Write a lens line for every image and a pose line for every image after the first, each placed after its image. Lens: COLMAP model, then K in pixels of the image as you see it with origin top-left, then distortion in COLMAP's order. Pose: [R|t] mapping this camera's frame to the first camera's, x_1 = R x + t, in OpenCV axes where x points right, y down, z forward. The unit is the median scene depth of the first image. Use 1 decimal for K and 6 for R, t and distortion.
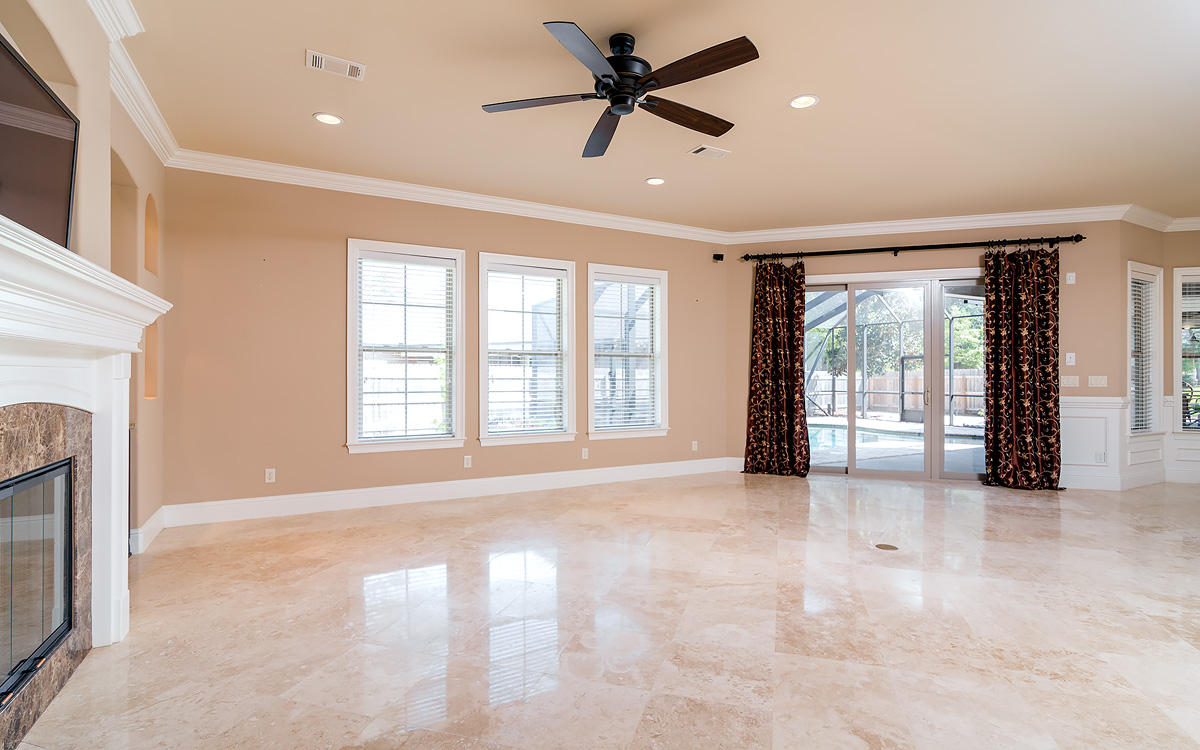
lens RADIAL K [[567.1, 0, 624.9], [0, 567.1, 370.4], [0, 0, 1]] dist [0.003945, -0.002115]
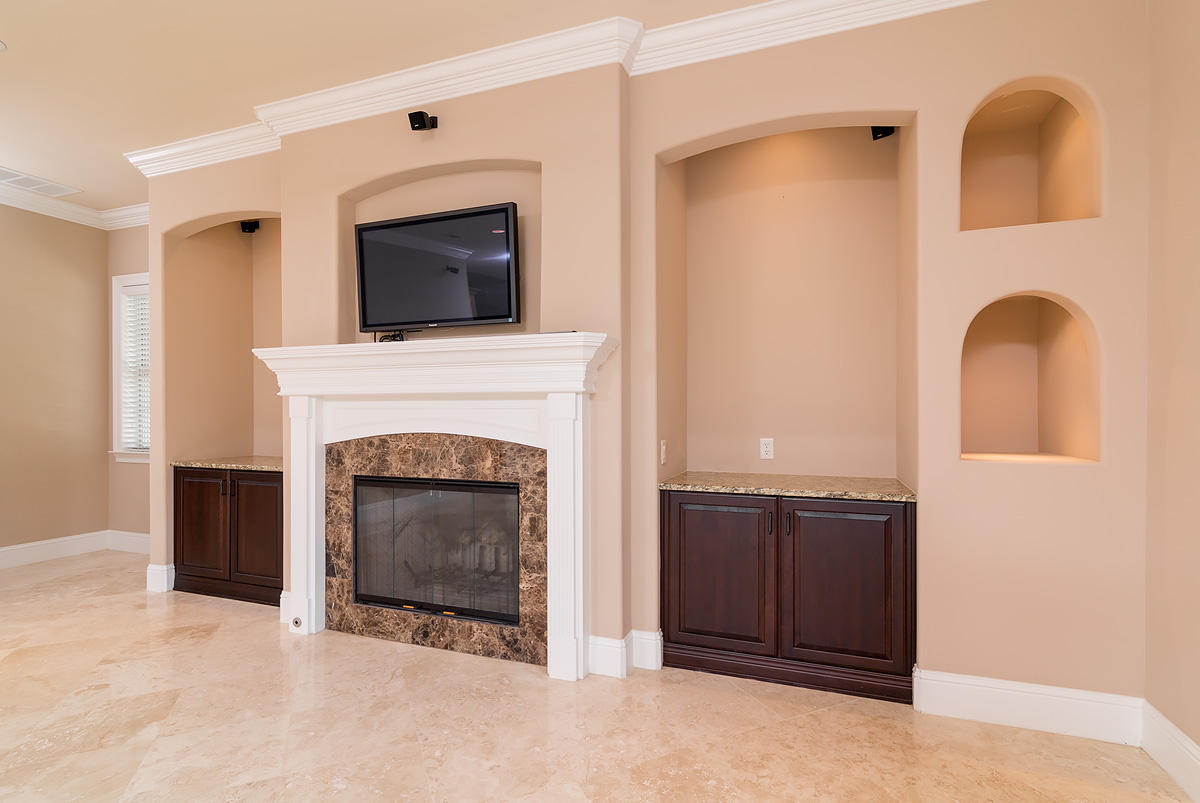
lens RADIAL K [[563.3, 0, 603.5], [0, 563.3, 417.2], [0, 0, 1]] dist [0.005225, -0.000150]
pose [[-0.760334, 0.006020, -0.649504, -0.260978], [0.004194, 0.999982, 0.004359, 0.005961], [0.649518, 0.000590, -0.760346, 1.562733]]
